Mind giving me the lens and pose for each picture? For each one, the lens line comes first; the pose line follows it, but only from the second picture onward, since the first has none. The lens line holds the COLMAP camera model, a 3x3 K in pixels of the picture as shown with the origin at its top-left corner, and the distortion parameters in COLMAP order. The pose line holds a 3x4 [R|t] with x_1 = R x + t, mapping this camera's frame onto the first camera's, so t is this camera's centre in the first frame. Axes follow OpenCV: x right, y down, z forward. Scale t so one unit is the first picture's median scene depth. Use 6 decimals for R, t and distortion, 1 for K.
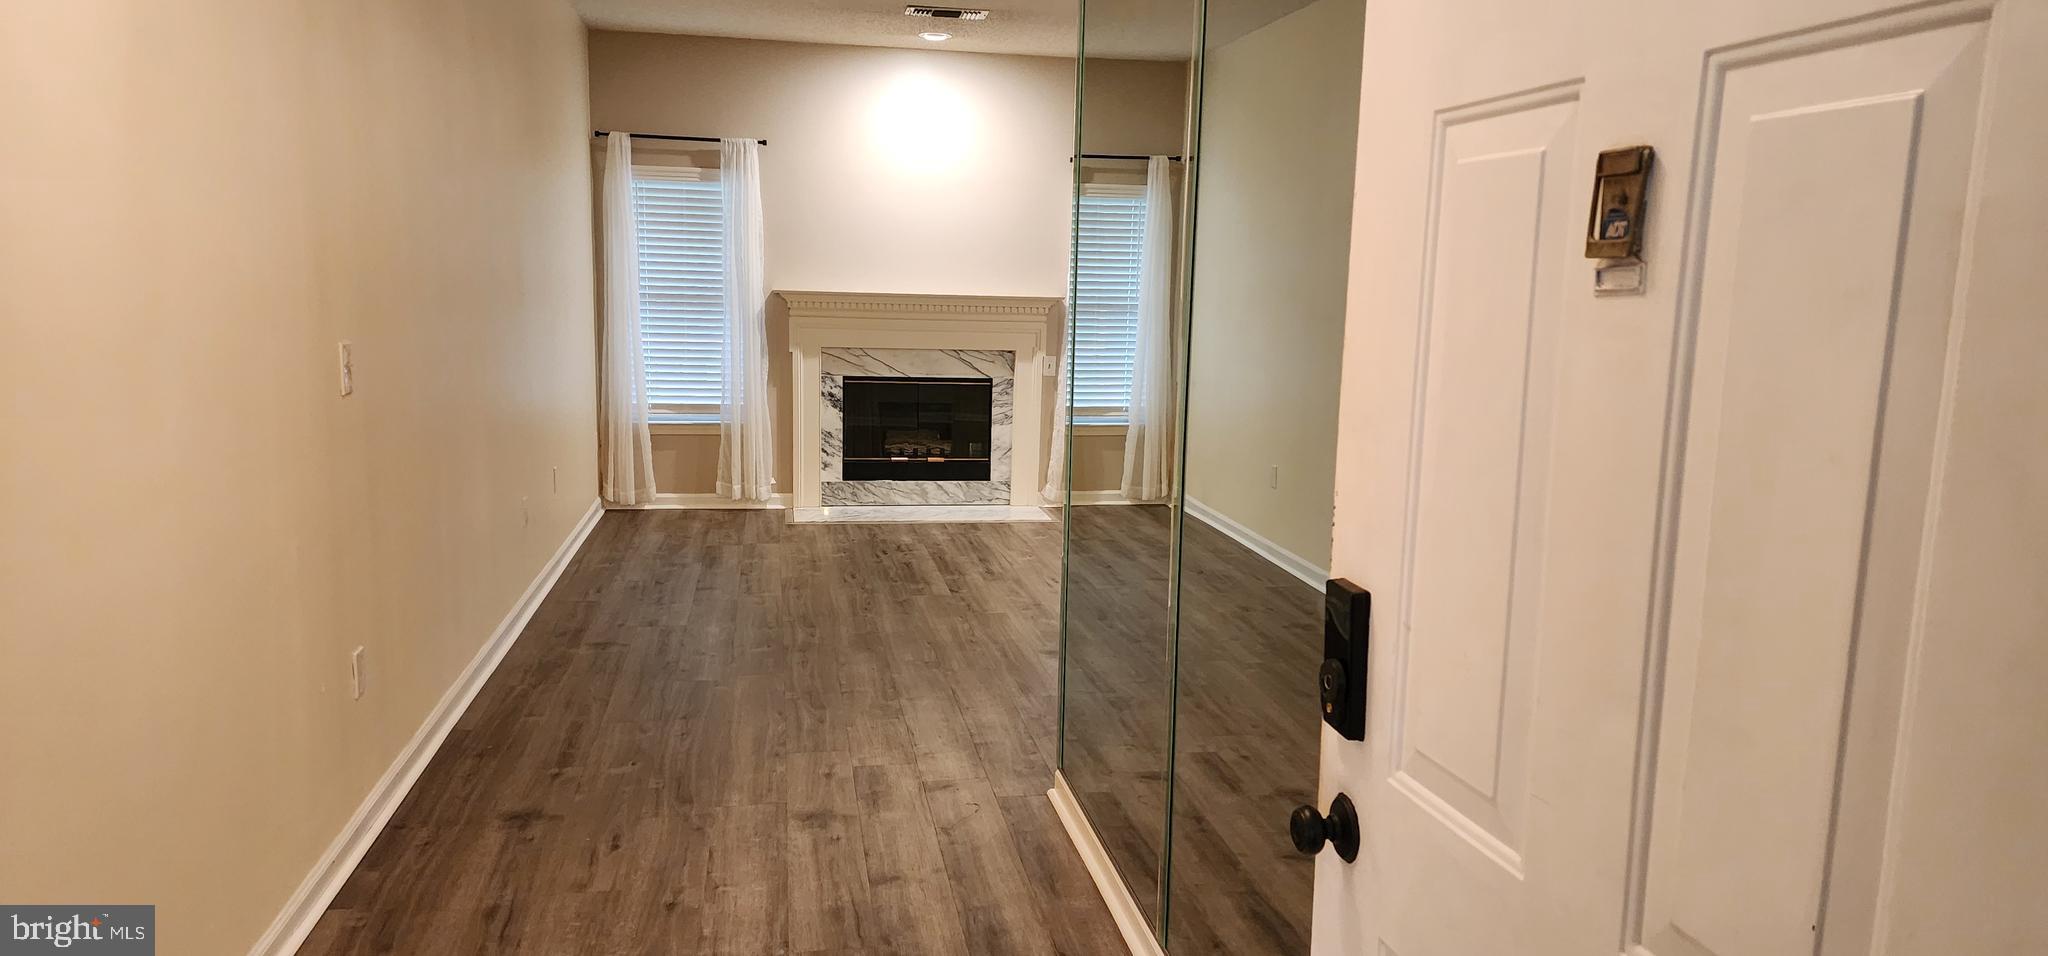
lens RADIAL K [[1357.7, 0, 1032.7], [0, 1357.7, 505.0], [0, 0, 1]] dist [0.071562, -0.031937]
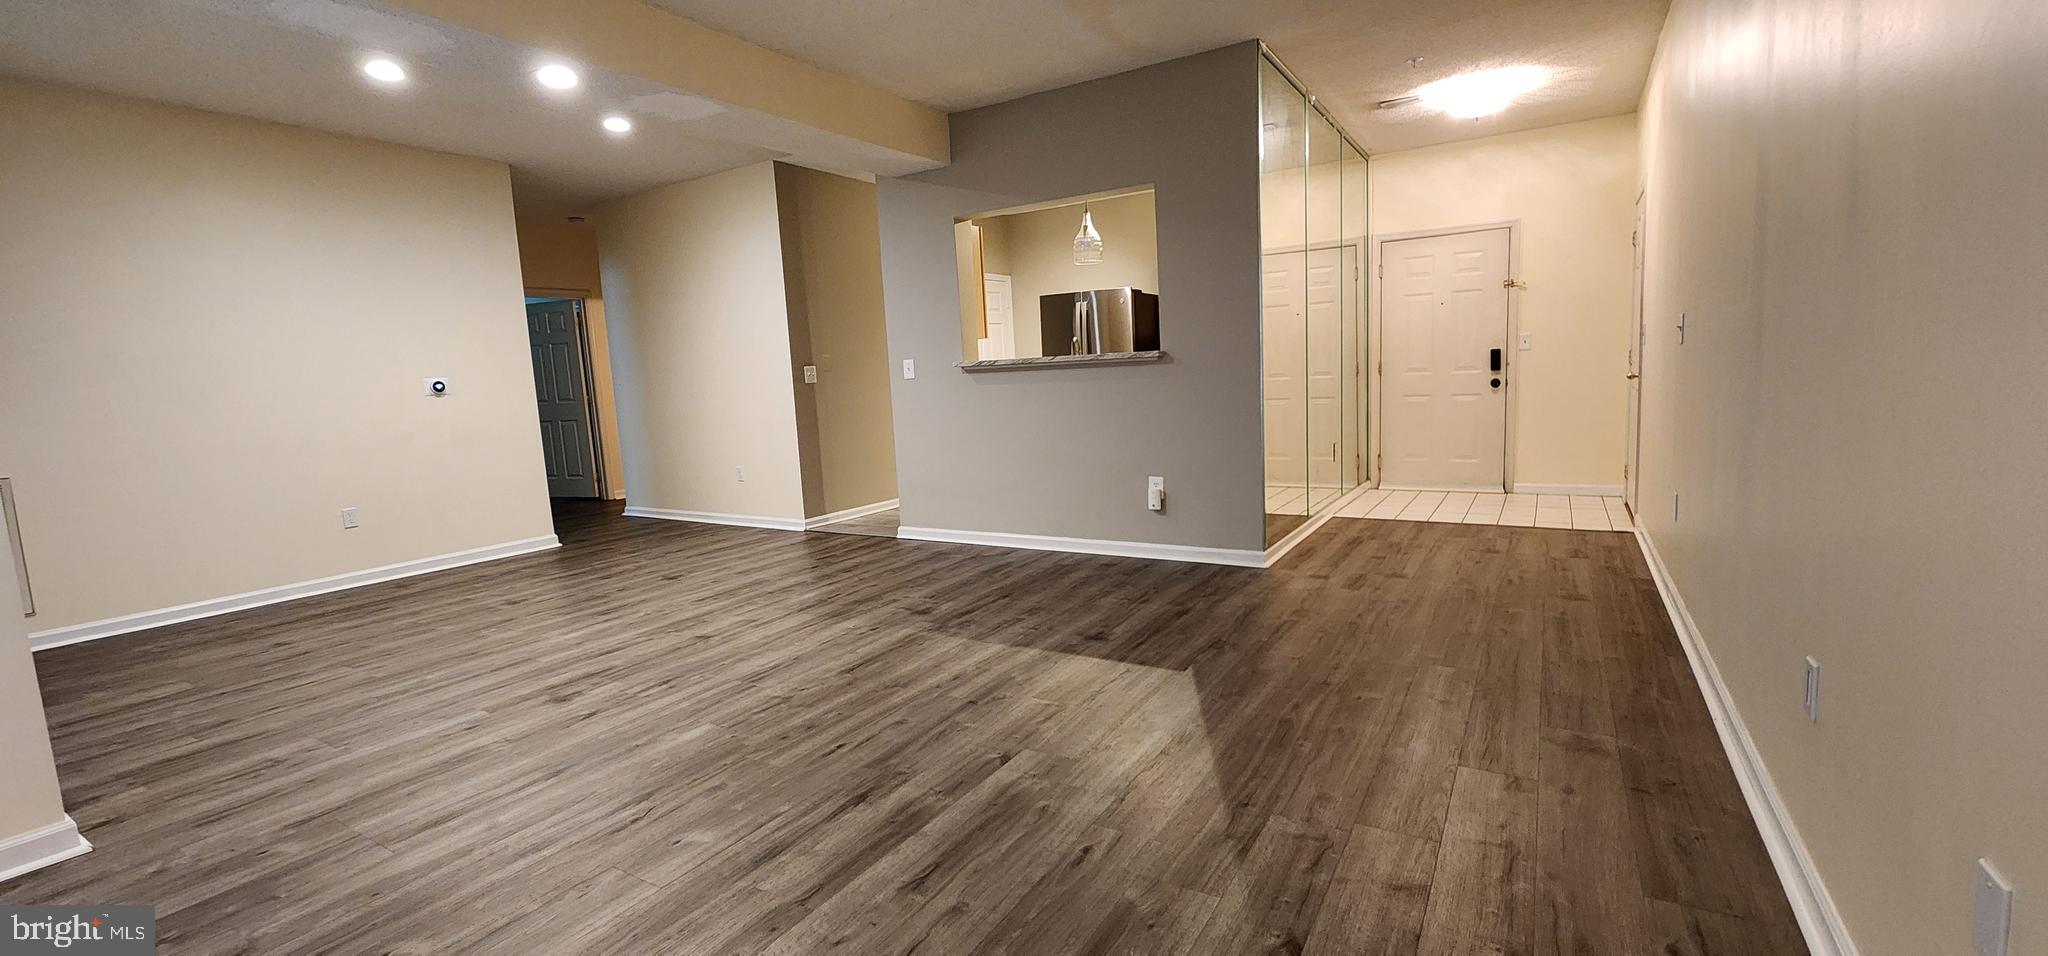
lens RADIAL K [[842.7, 0, 1032.2], [0, 842.7, 479.1], [0, 0, 1]] dist [-0.002769, 0.001528]
pose [[-0.742512, -0.077217, 0.665367, -0.244017], [0.138488, 0.954174, 0.265279, -0.125324], [-0.655360, 0.289119, -0.697792, 0.932857]]
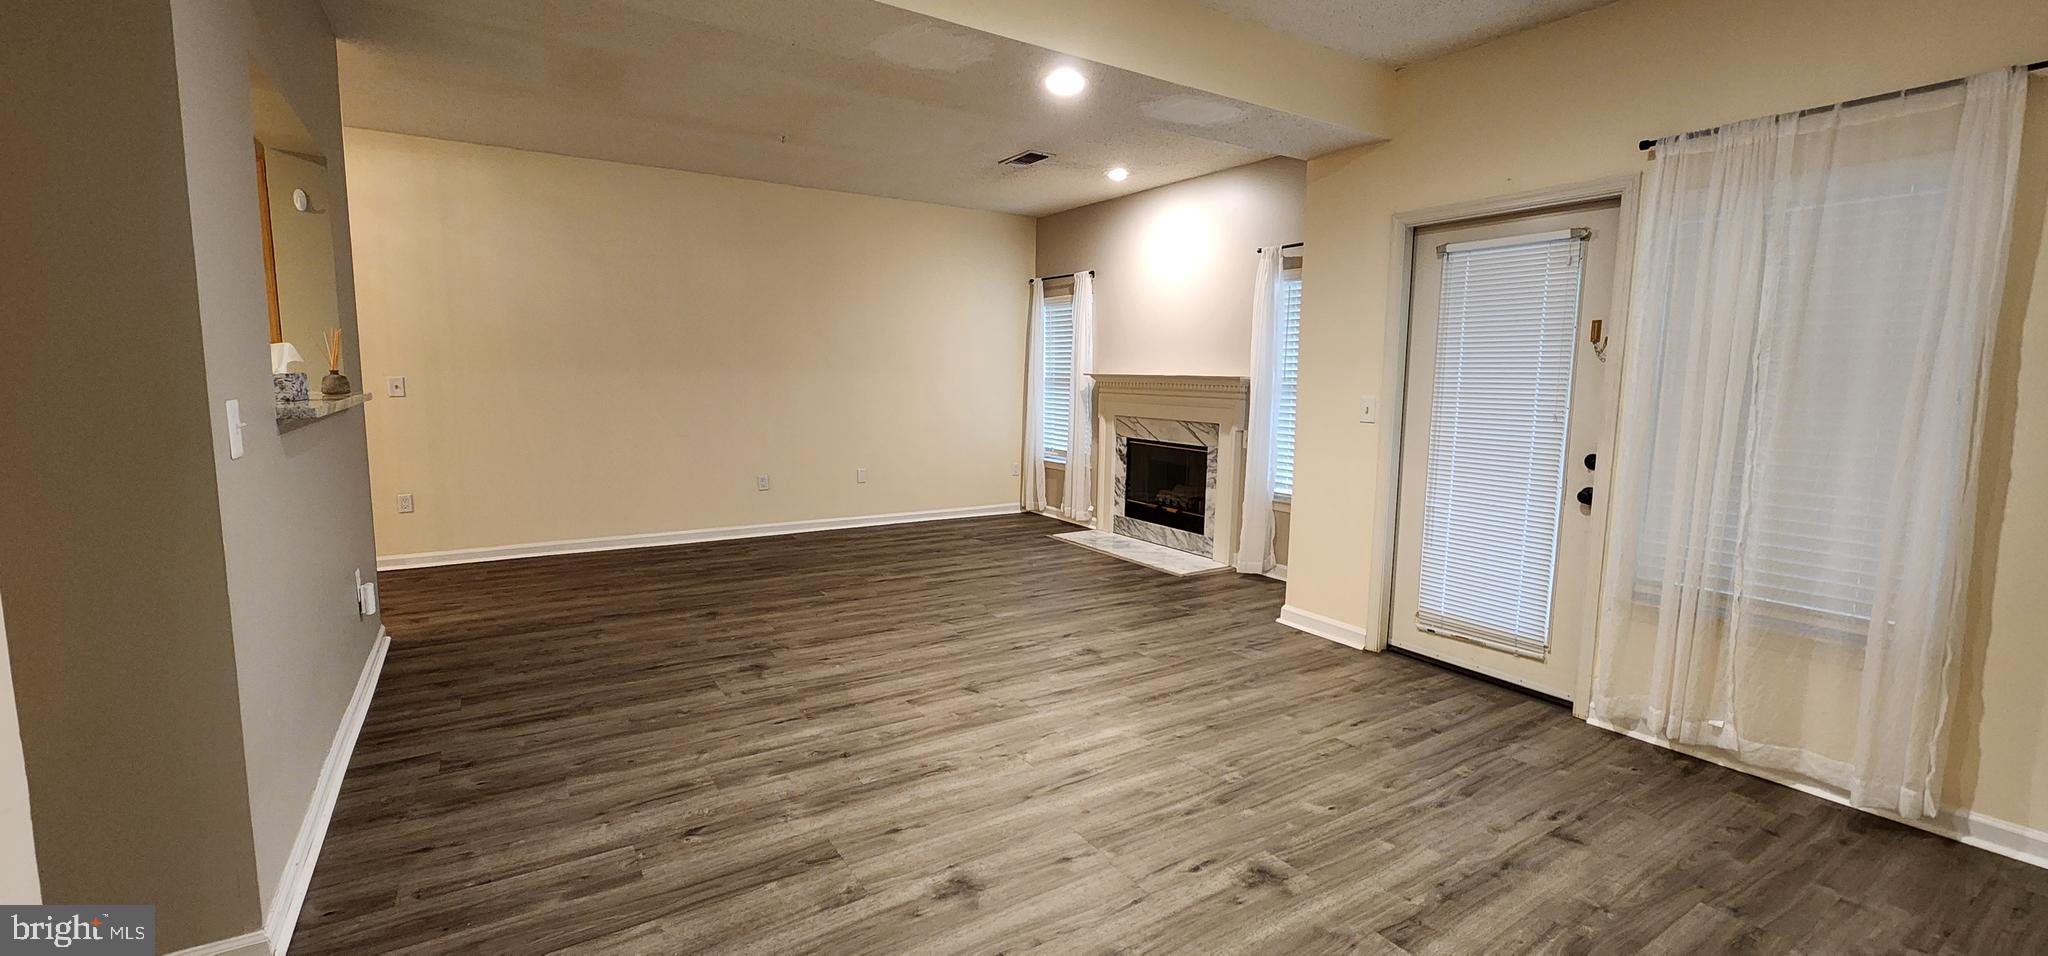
lens RADIAL K [[842.7, 0, 1032.7], [0, 842.7, 473.9], [0, 0, 1]] dist [-0.002769, 0.001528]
pose [[0.381547, 0.091371, -0.919822, 0.585991], [-0.159256, 0.986720, 0.031956, -0.071486], [0.910527, 0.134294, 0.391032, 0.600041]]
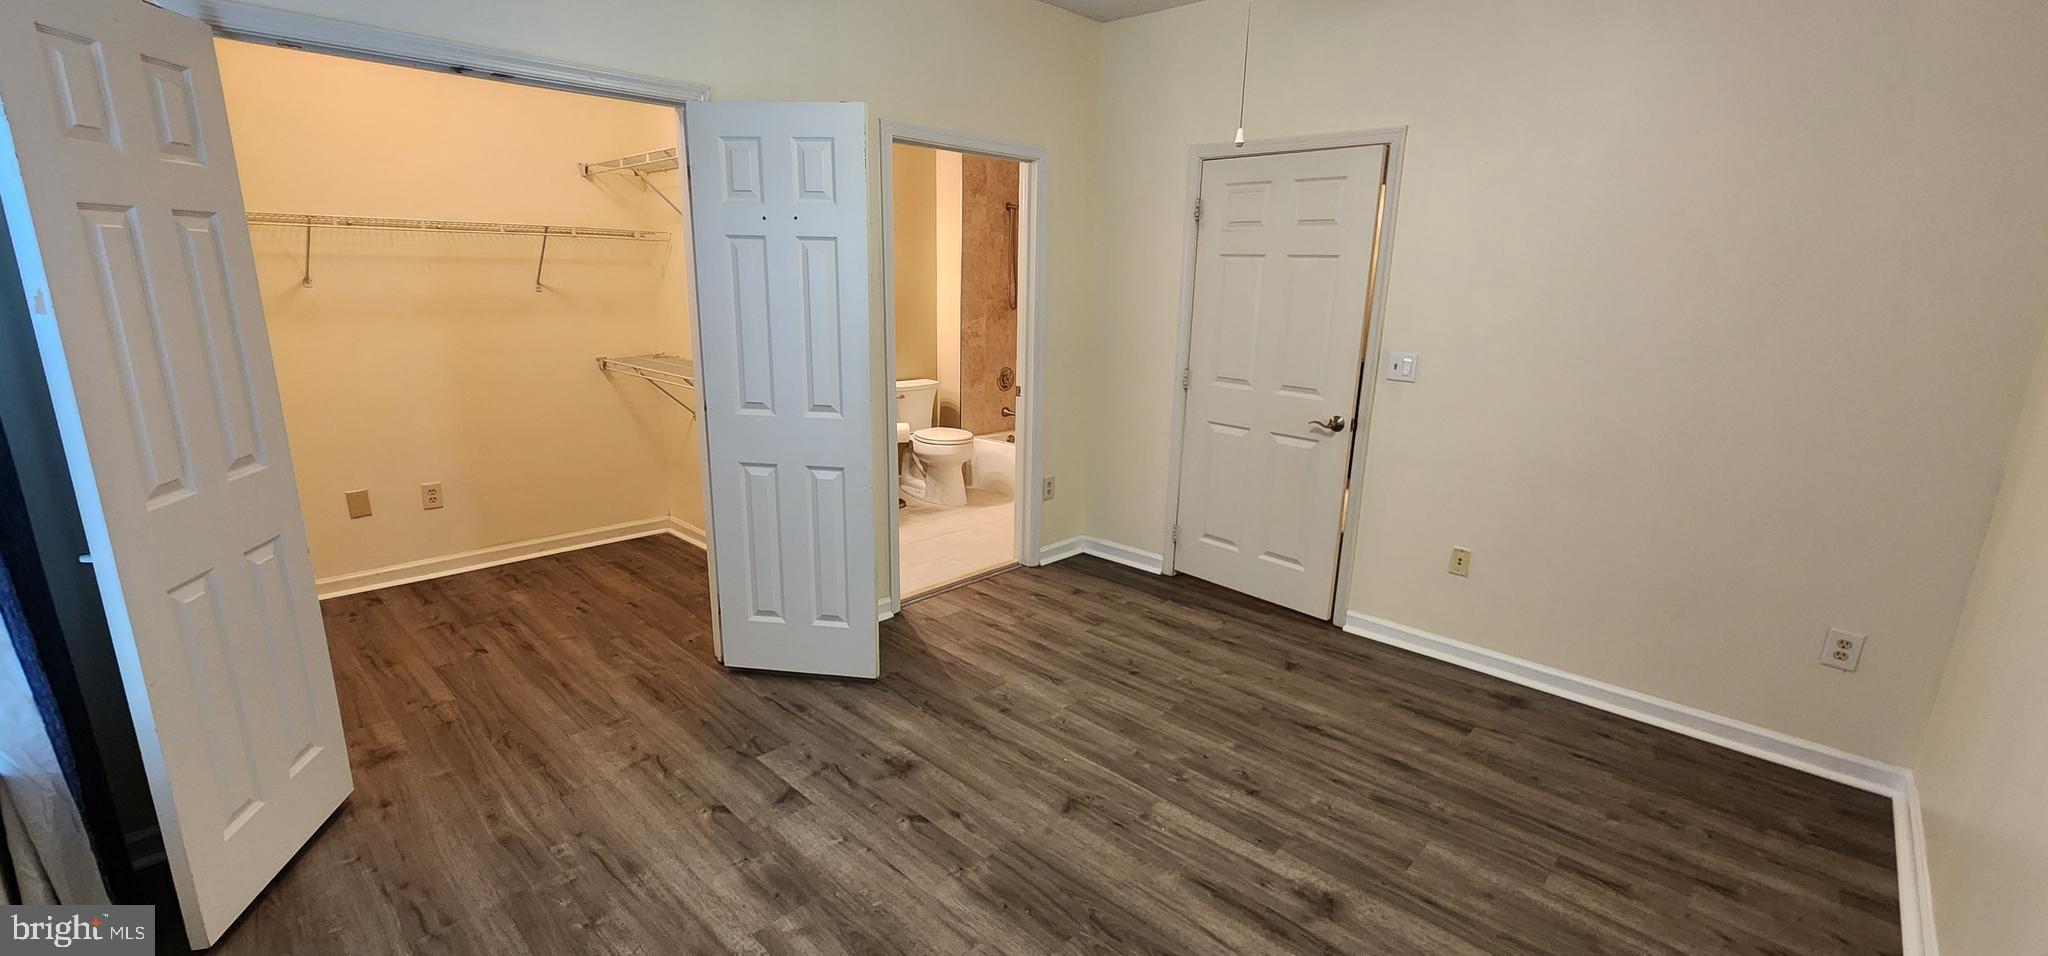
lens RADIAL K [[842.7, 0, 1036.0], [0, 842.7, 478.3], [0, 0, 1]] dist [-0.002769, 0.001528]
pose [[-0.807783, 0.096679, -0.581498, 0.364995], [-0.135007, 0.929897, 0.342147, -0.154752], [0.573811, 0.354887, -0.738103, 0.927694]]
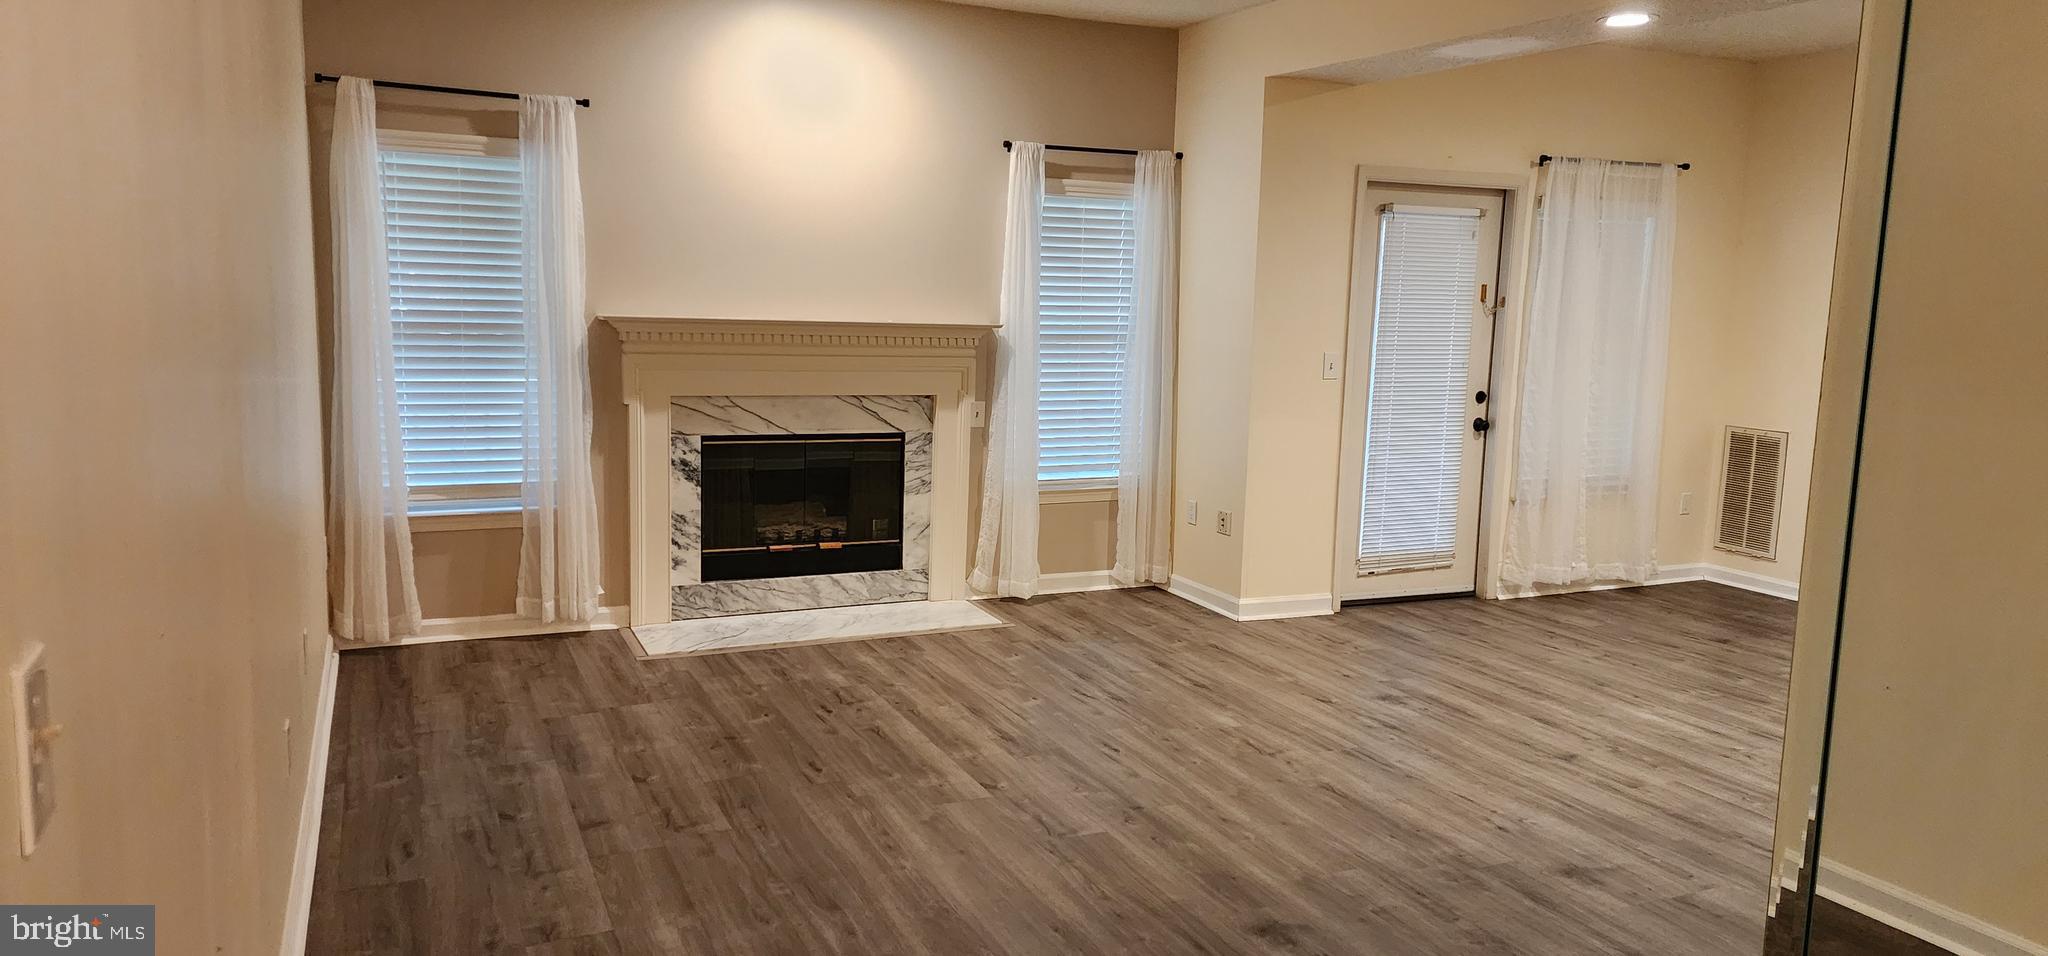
lens RADIAL K [[1357.7, 0, 1034.3], [0, 1357.7, 470.3], [0, 0, 1]] dist [0.071562, -0.031937]
pose [[0.968511, -0.030553, 0.247088, -0.147731], [0.036792, 0.999109, -0.020672, -0.055908], [-0.246237, 0.029112, 0.968772, 0.270625]]
